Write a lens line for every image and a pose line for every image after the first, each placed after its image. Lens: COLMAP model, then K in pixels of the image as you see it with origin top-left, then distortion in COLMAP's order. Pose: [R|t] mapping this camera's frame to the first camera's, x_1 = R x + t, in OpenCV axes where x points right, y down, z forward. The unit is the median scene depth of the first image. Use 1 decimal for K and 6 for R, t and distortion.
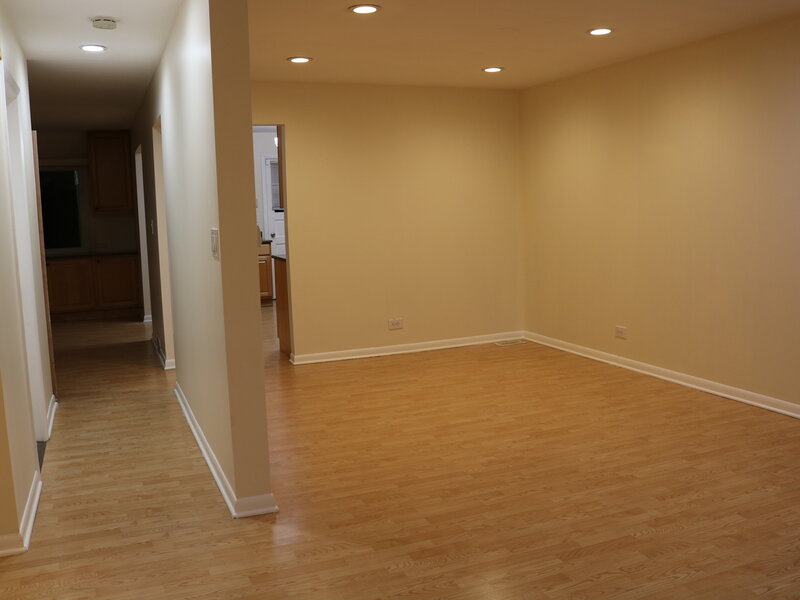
lens RADIAL K [[746.3, 0, 404.1], [0, 746.3, 297.5], [0, 0, 1]] dist [-0.164346, 0.141523]
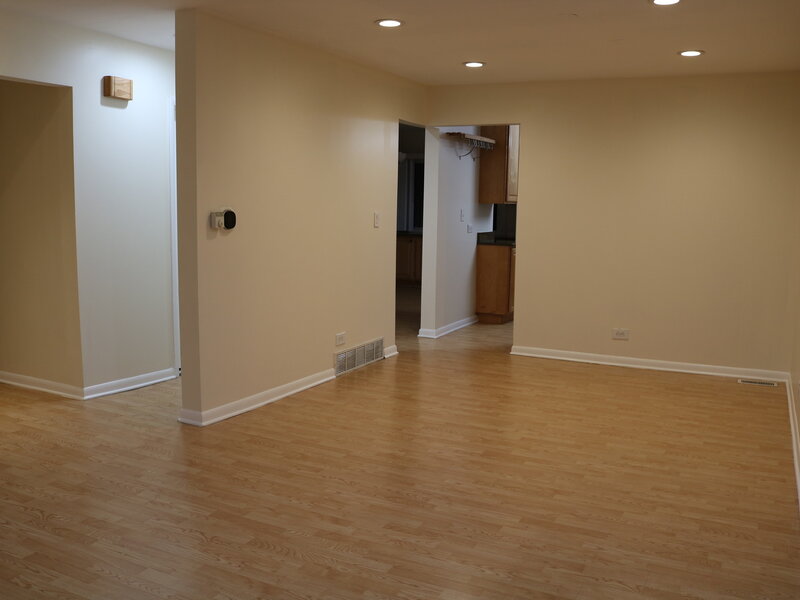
lens RADIAL K [[746.3, 0, 404.1], [0, 746.3, 297.5], [0, 0, 1]] dist [-0.164346, 0.141523]
pose [[0.650733, 0.138312, -0.746603, 0.932392], [-0.129979, 0.989047, 0.069937, -0.073577], [0.748099, 0.051532, 0.661583, 0.343504]]
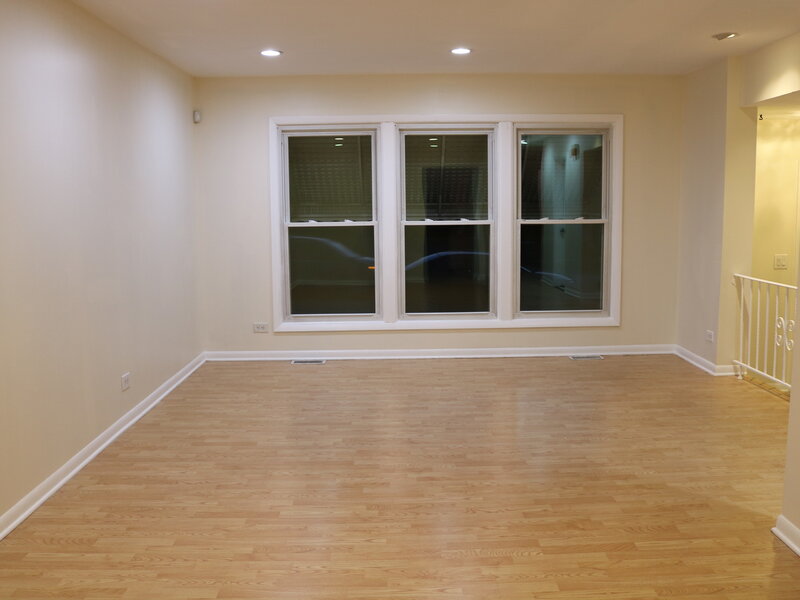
lens RADIAL K [[746.3, 0, 404.1], [0, 746.3, 297.5], [0, 0, 1]] dist [-0.164346, 0.141523]
pose [[-0.927099, -0.011962, 0.374626, -0.068290], [0.081609, 0.969070, 0.232903, -0.217903], [-0.365825, 0.246497, -0.897447, 1.723973]]
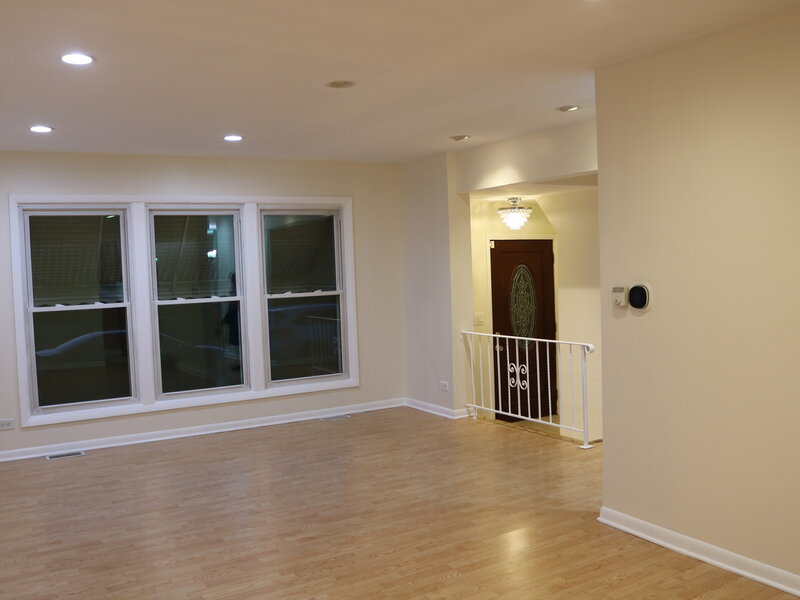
lens RADIAL K [[746.3, 0, 404.1], [0, 746.3, 297.5], [0, 0, 1]] dist [-0.164346, 0.141523]
pose [[-0.987648, 0.066269, -0.141988, 0.264082], [0.041254, 0.984167, 0.172374, -0.264958], [0.151163, 0.164387, -0.974744, 1.870959]]
